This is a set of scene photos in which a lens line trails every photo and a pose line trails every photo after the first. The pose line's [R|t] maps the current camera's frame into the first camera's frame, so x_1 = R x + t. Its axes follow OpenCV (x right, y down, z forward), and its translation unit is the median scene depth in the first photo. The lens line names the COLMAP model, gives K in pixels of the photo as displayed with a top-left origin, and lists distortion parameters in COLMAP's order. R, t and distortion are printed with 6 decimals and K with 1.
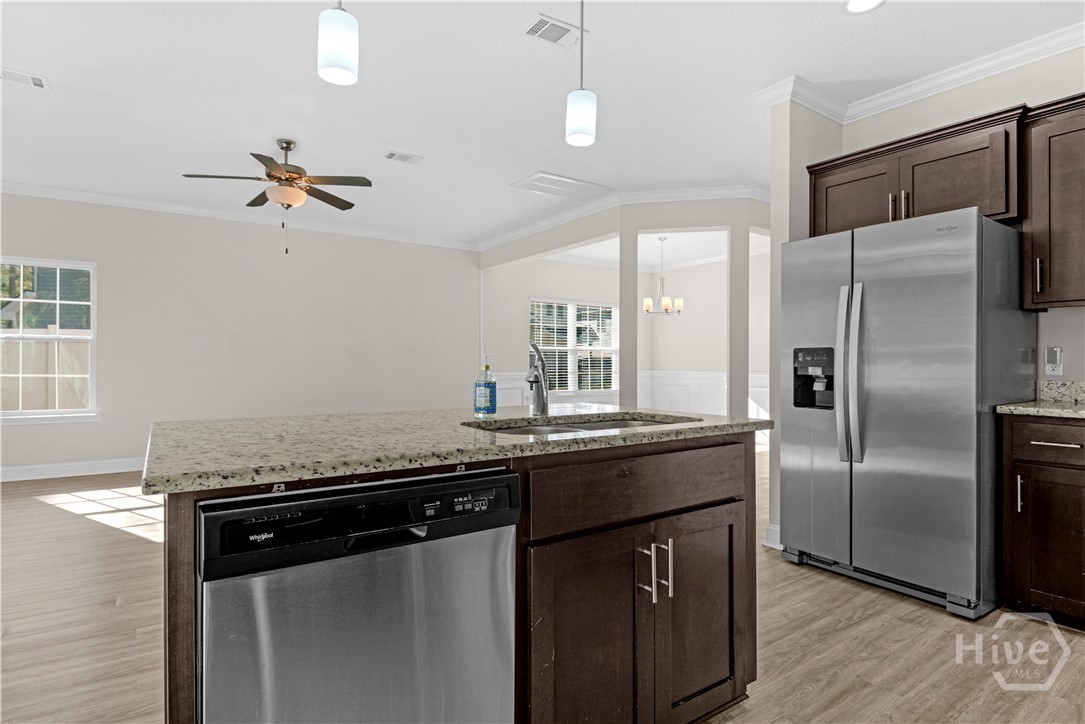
lens RADIAL K [[570.8, 0, 543.7], [0, 570.8, 357.6], [0, 0, 1]] dist [-0.013639, -0.000887]
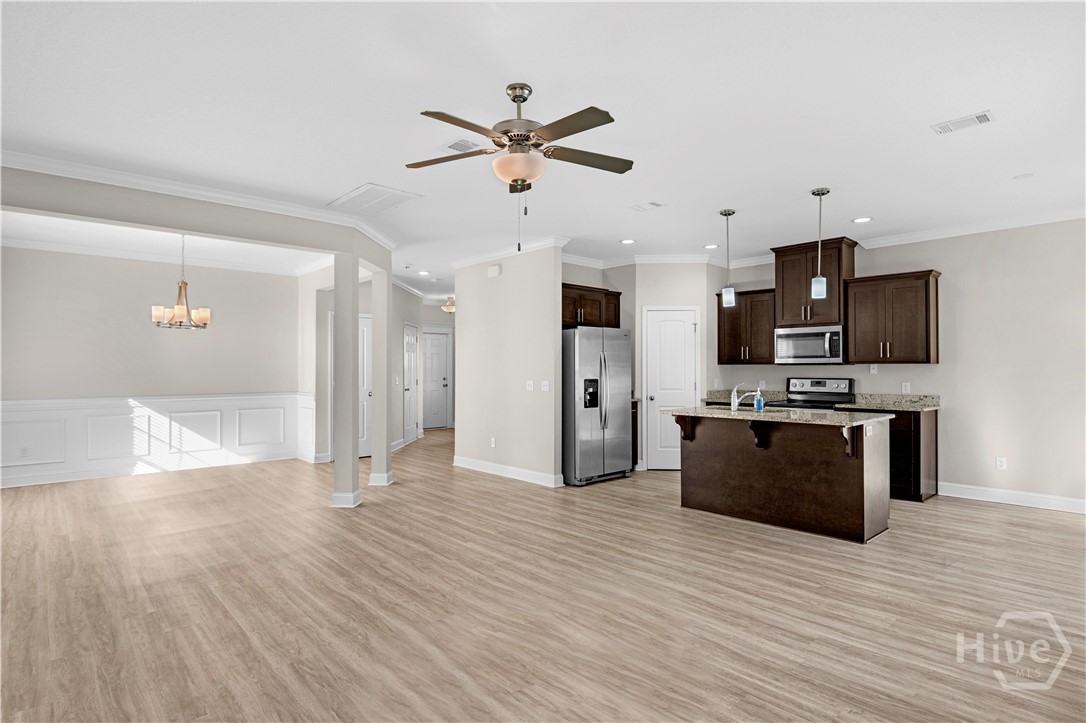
lens RADIAL K [[557.0, 0, 551.8], [0, 557.0, 360.7], [0, 0, 1]] dist [-0.010910, -0.000897]
pose [[-0.164047, 0.010668, 0.986395, -1.642015], [-0.007261, 0.999901, -0.012022, -0.063275], [-0.986426, -0.009134, -0.163953, 1.578718]]
